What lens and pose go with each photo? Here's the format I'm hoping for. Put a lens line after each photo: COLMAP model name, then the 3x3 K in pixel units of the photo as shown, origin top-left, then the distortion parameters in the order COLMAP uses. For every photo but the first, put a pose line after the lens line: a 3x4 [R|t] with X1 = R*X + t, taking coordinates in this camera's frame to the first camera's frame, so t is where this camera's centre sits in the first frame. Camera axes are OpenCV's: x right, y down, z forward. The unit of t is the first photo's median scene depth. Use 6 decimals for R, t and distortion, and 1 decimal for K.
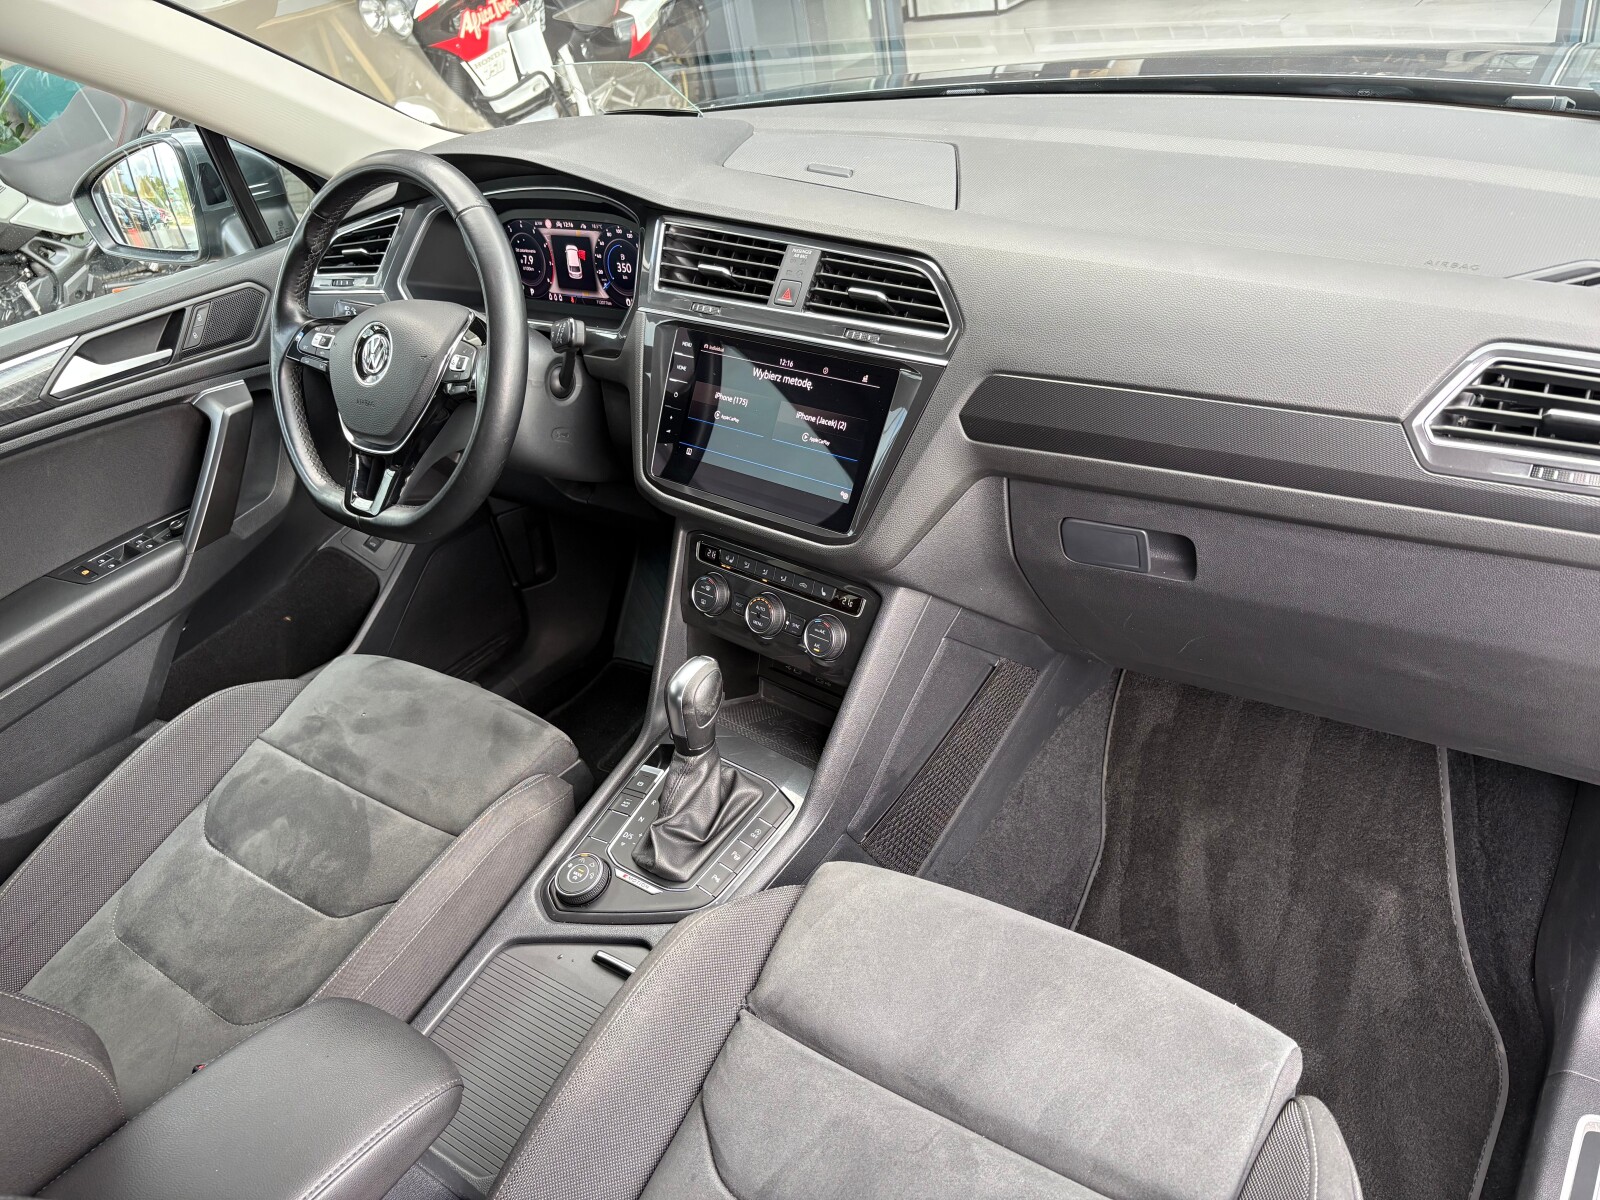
lens RADIAL K [[1227.4, 0, 791.5], [0, 1227.4, 607.1], [0, 0, 1]] dist [0.039522, -0.032501]
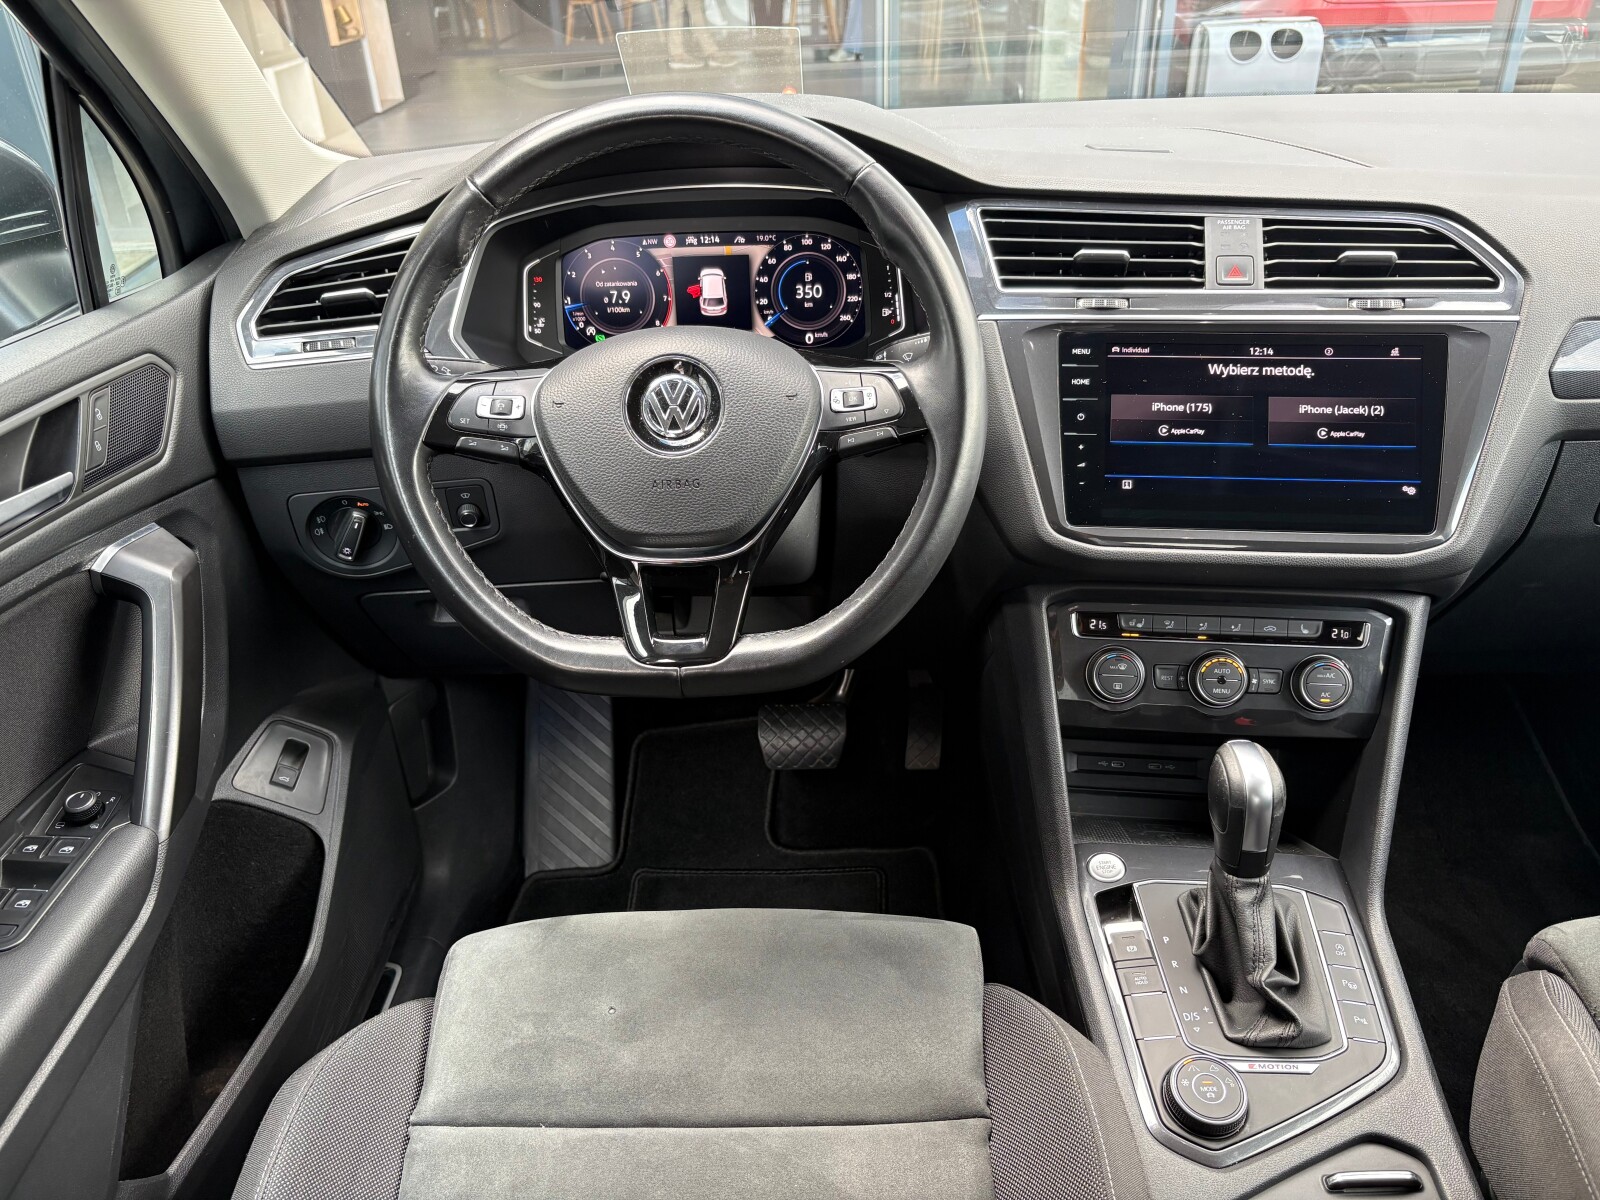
lens RADIAL K [[1227.4, 0, 805.1], [0, 1227.4, 607.1], [0, 0, 1]] dist [0.039522, -0.032501]
pose [[0.808507, -0.166059, 0.564572, -0.614714], [0.235518, 0.970487, -0.051826, -0.054160], [-0.539303, 0.174869, 0.823755, 0.439295]]
